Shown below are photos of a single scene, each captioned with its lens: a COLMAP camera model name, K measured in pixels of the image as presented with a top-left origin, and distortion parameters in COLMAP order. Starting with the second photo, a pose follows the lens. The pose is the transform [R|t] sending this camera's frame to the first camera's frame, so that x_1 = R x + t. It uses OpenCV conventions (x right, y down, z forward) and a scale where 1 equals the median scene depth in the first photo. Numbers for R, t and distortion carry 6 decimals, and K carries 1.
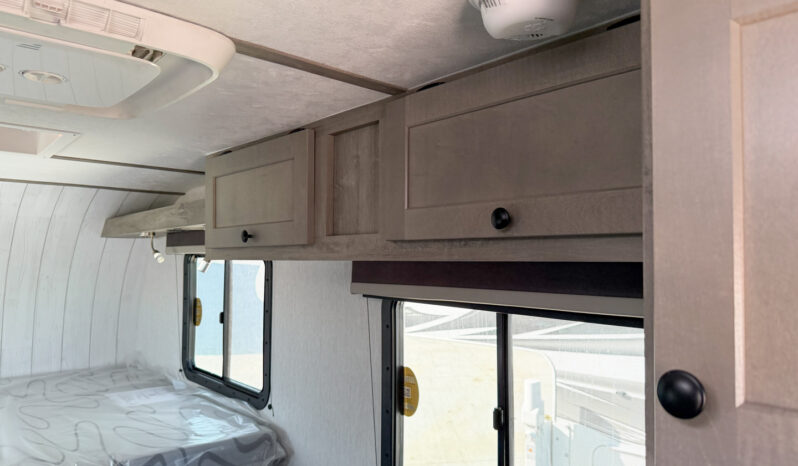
lens RADIAL K [[570.3, 0, 403.7], [0, 570.3, 226.1], [0, 0, 1]] dist [-0.004507, -0.031157]
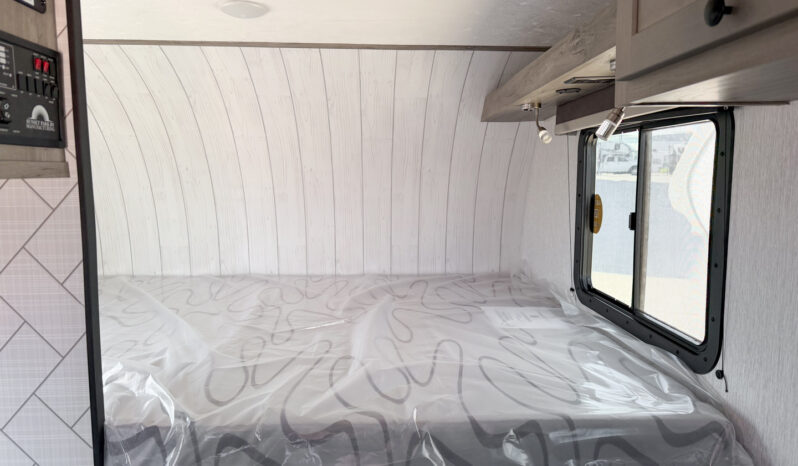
lens RADIAL K [[570.3, 0, 397.5], [0, 570.3, 231.2], [0, 0, 1]] dist [-0.004507, -0.031157]
pose [[0.780121, 0.063328, -0.622415, -0.119566], [0.030976, 0.989734, 0.139526, 0.071969], [0.624861, -0.128127, 0.770151, 0.315287]]
